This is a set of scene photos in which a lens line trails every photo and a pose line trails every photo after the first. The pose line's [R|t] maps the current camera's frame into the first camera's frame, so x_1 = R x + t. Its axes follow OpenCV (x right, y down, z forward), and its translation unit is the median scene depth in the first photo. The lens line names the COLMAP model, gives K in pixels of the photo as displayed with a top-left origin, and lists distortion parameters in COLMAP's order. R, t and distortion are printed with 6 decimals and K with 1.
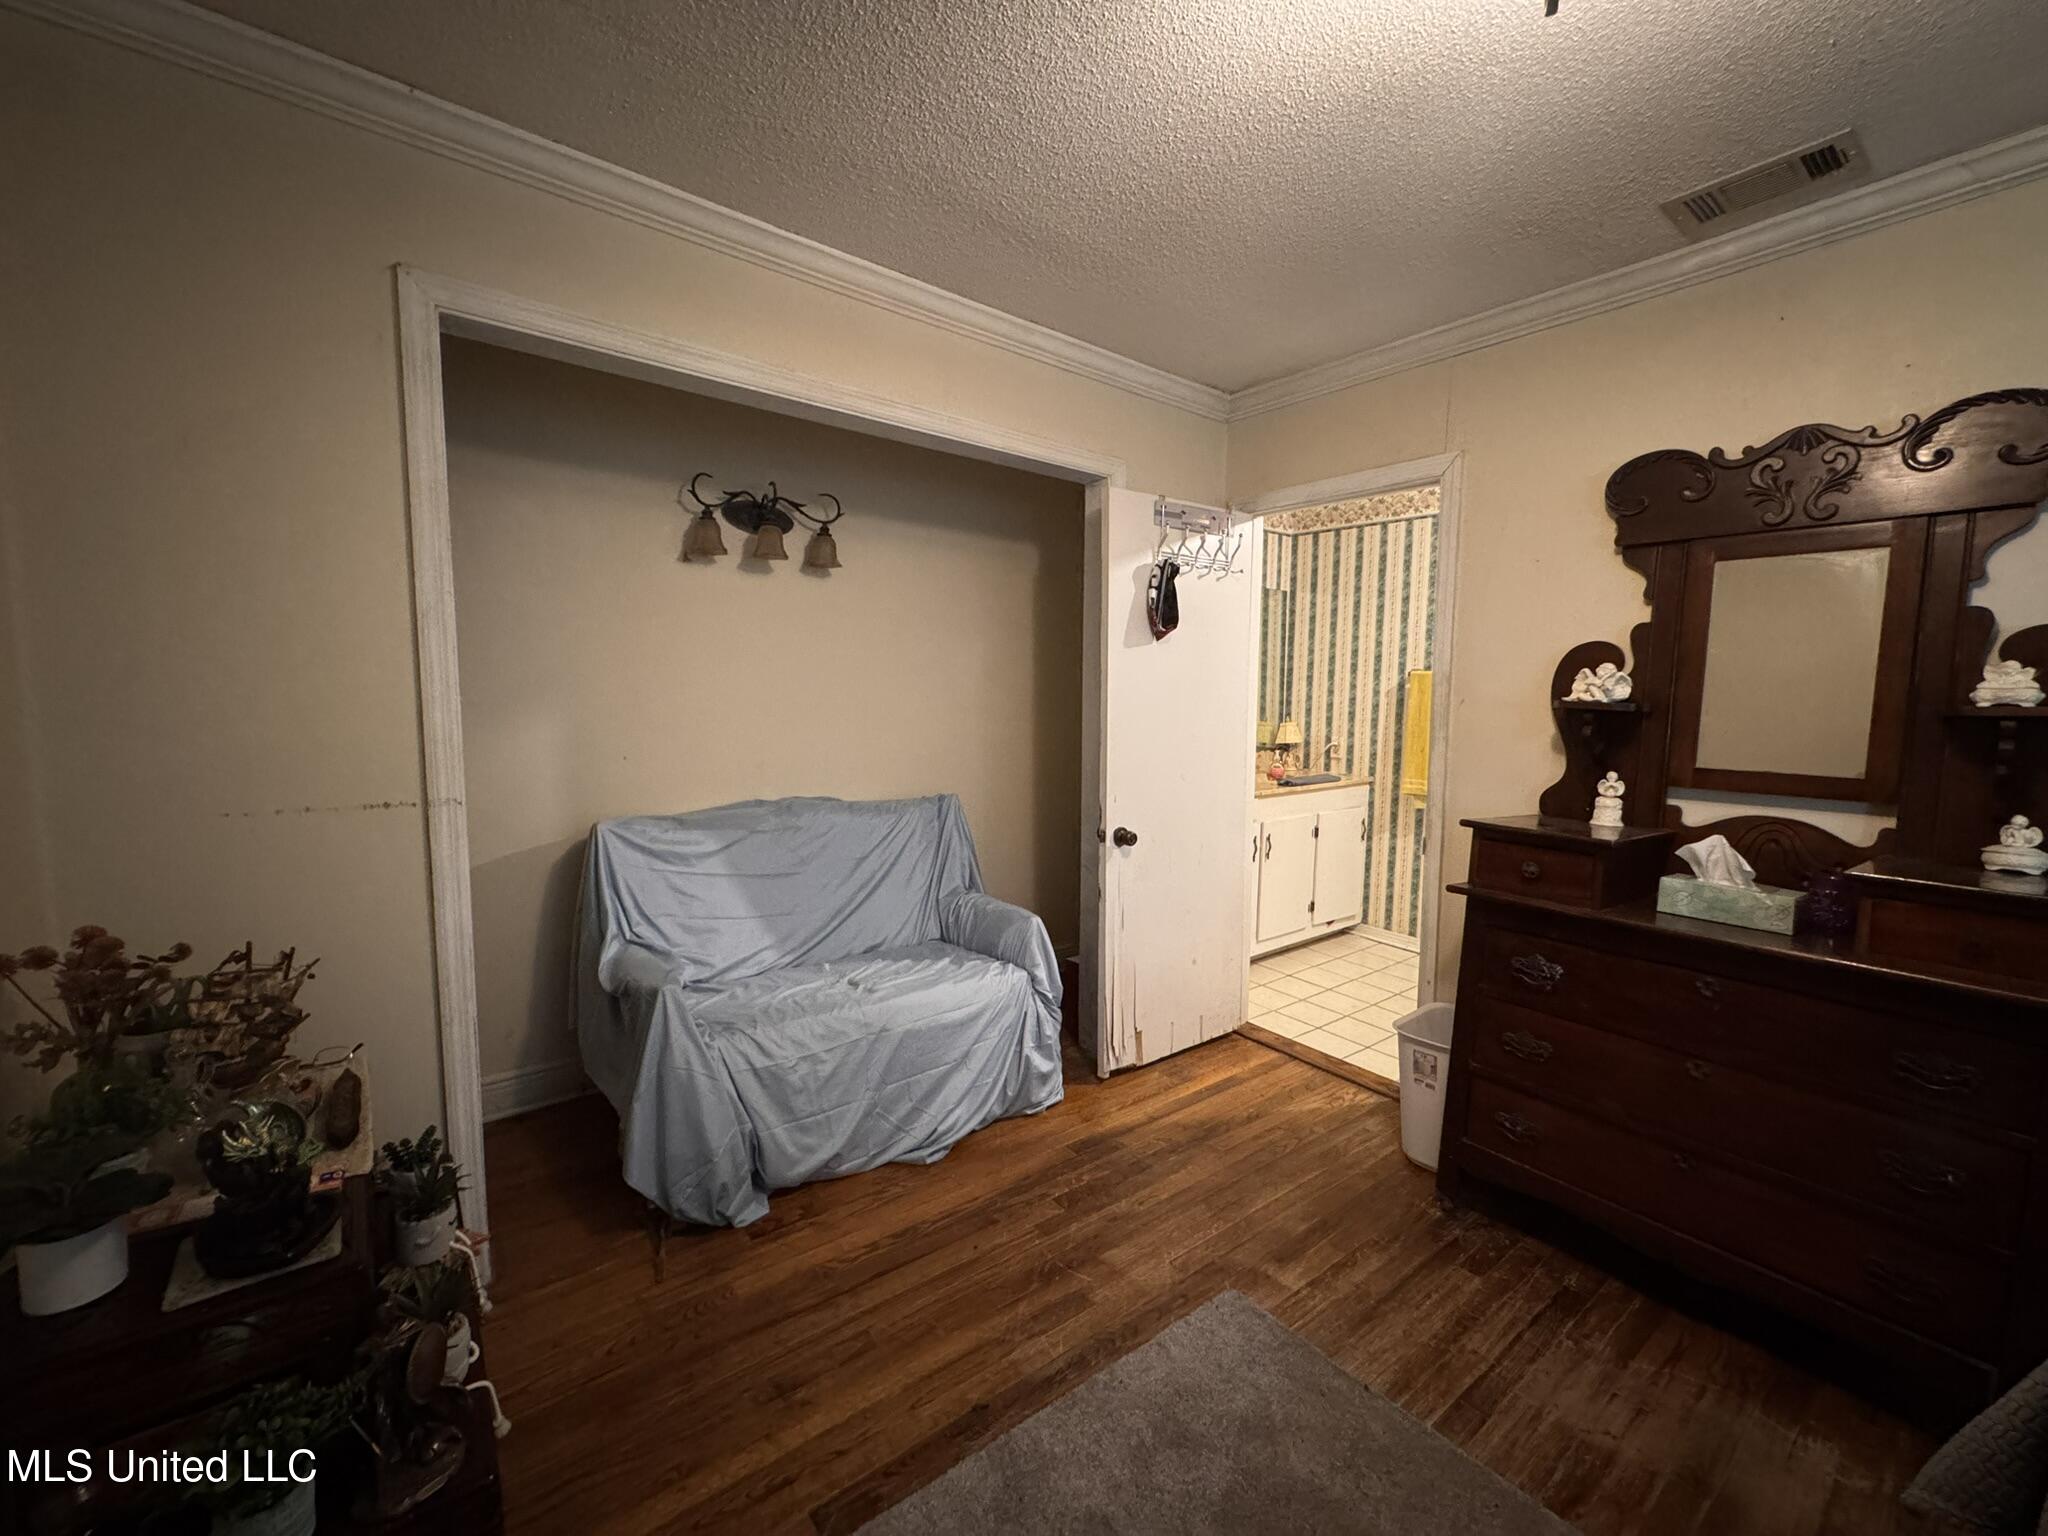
lens RADIAL K [[815.7, 0, 1019.8], [0, 815.7, 762.6], [0, 0, 1]] dist [-0.000680, 0.000171]
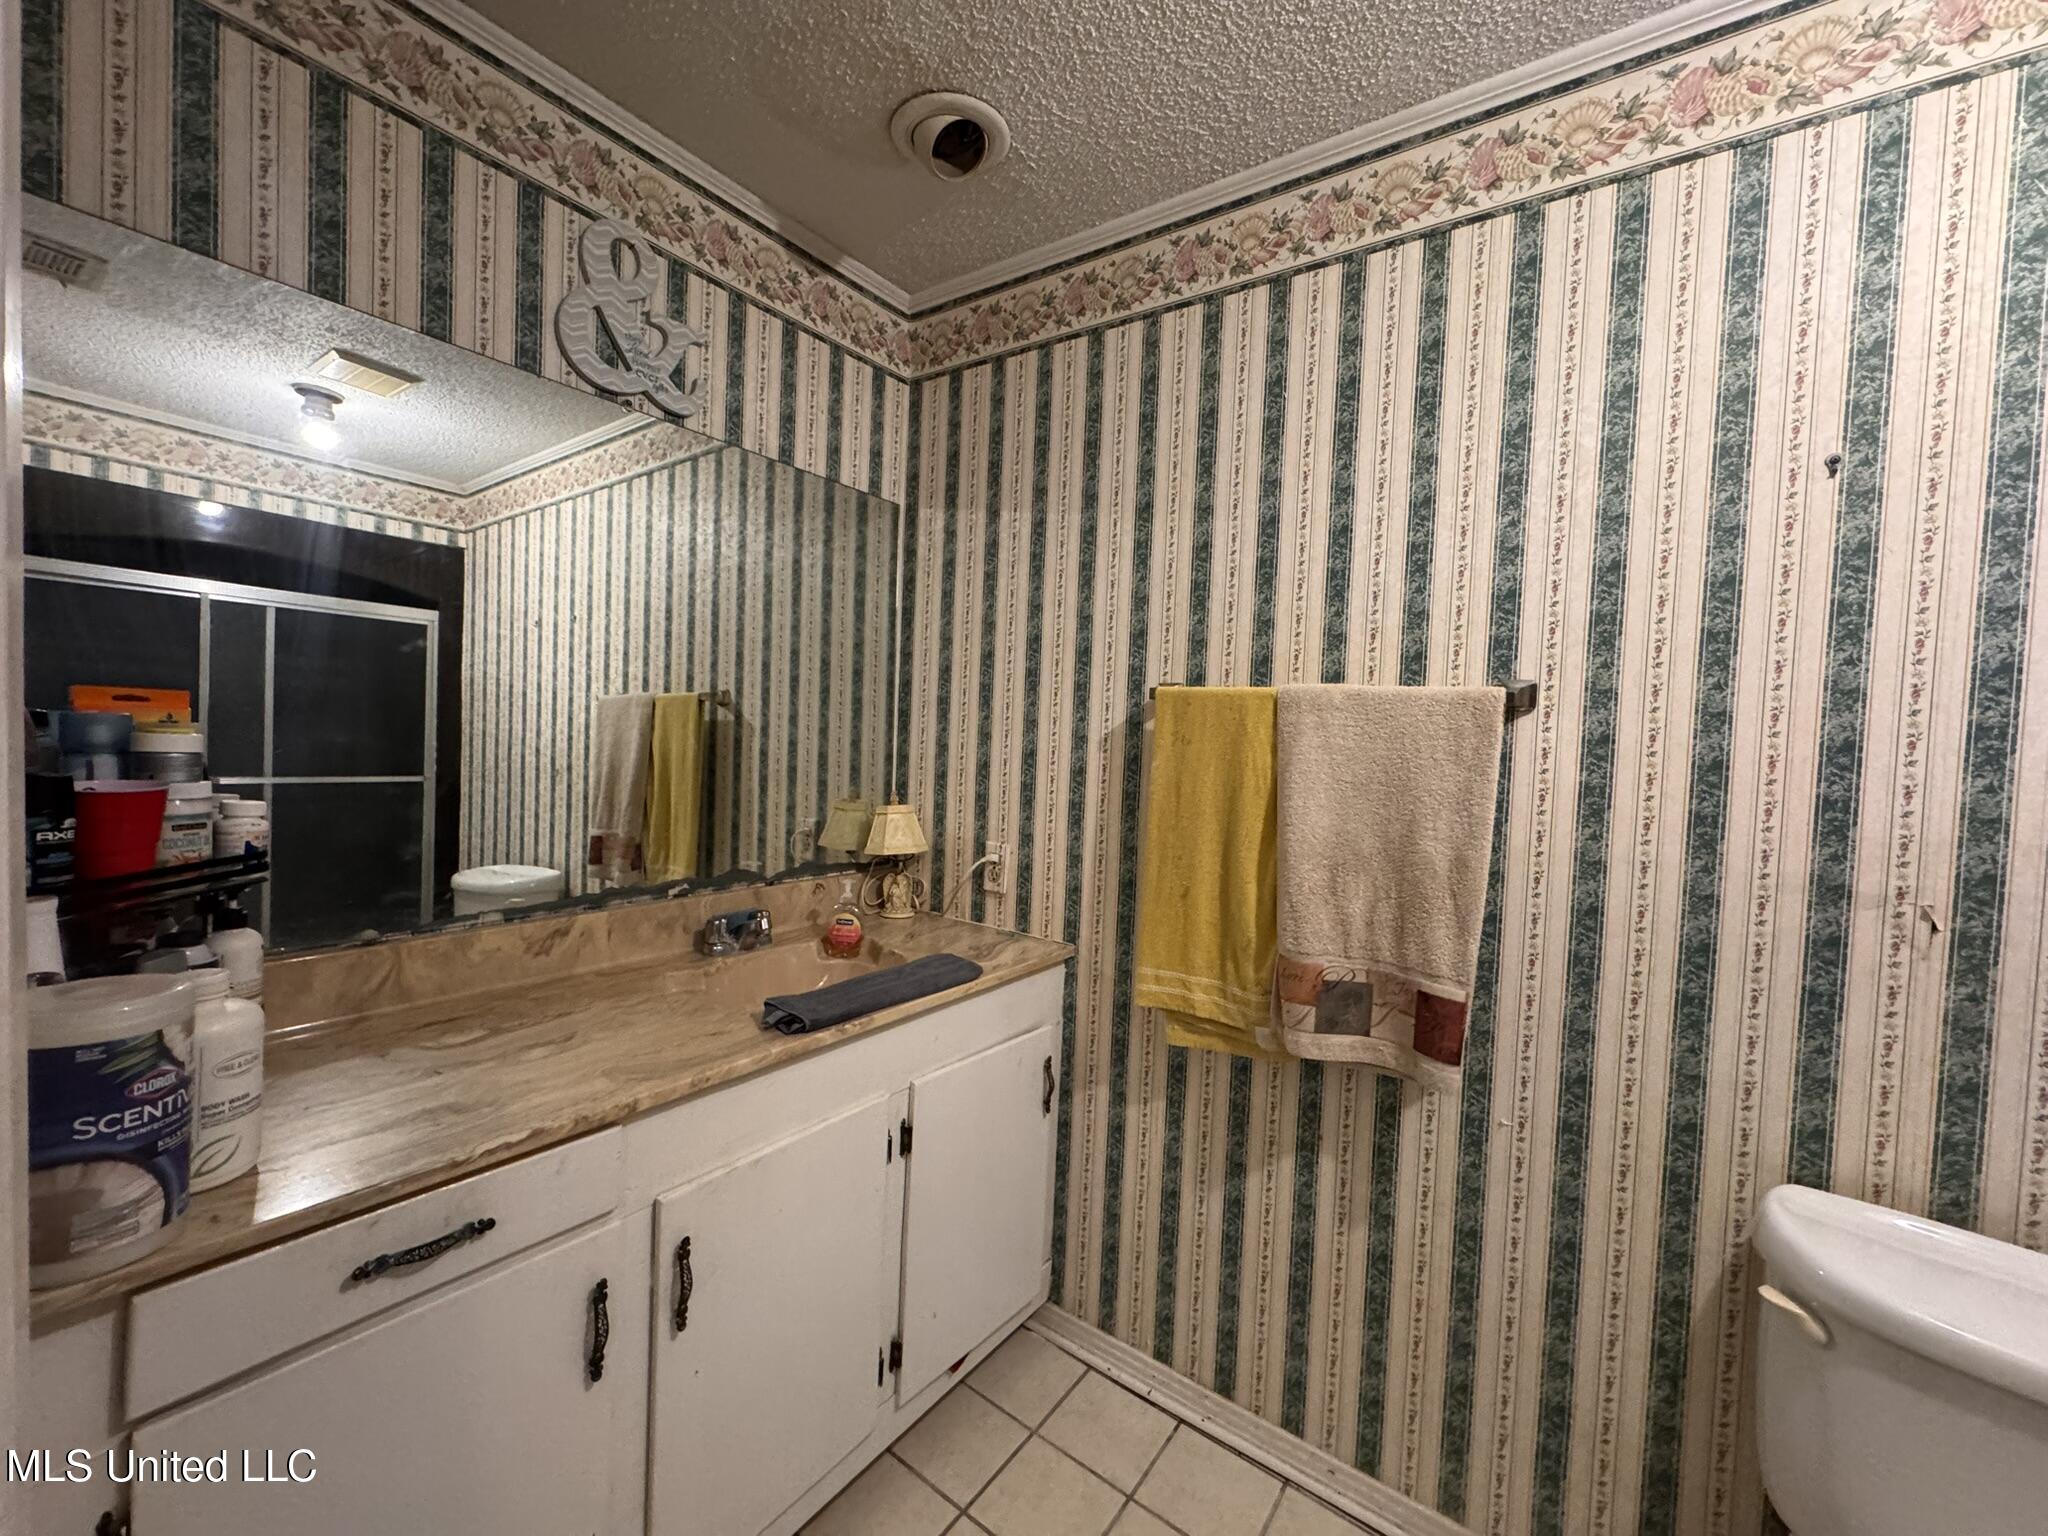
lens RADIAL K [[815.7, 0, 1020.3], [0, 815.7, 765.1], [0, 0, 1]] dist [-0.000680, 0.000171]
pose [[0.961117, 0.020159, 0.275404, 0.289173], [-0.005036, 0.998445, -0.055510, -0.049078], [-0.276095, 0.051965, 0.959725, 0.601657]]
